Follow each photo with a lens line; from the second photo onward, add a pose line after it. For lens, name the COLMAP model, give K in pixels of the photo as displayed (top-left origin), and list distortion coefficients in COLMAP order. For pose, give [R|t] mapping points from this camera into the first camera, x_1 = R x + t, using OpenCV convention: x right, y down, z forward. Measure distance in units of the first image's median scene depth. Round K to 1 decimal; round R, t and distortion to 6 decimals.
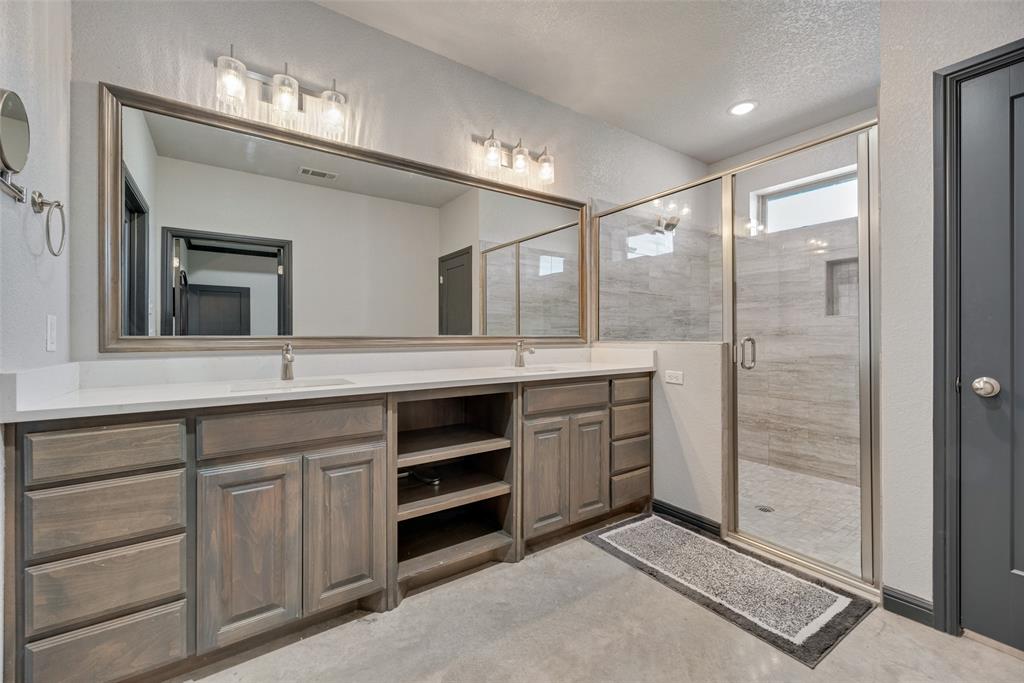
lens RADIAL K [[412.5, 0, 511.7], [0, 412.5, 336.9], [0, 0, 1]] dist [0.003266, -0.000688]
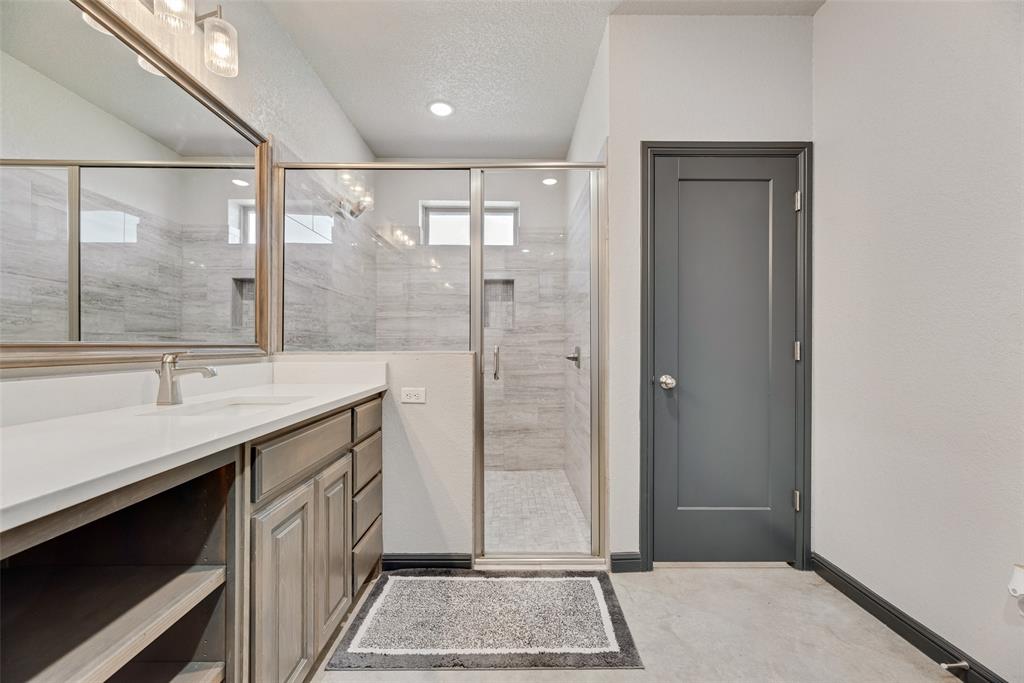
lens RADIAL K [[412.5, 0, 512.3], [0, 412.5, 345.0], [0, 0, 1]] dist [0.003266, -0.000688]
pose [[0.563498, 0.001328, 0.826116, -0.181298], [0.001507, 0.999995, -0.002636, 0.001547], [-0.826116, 0.002730, 0.563493, 0.413493]]
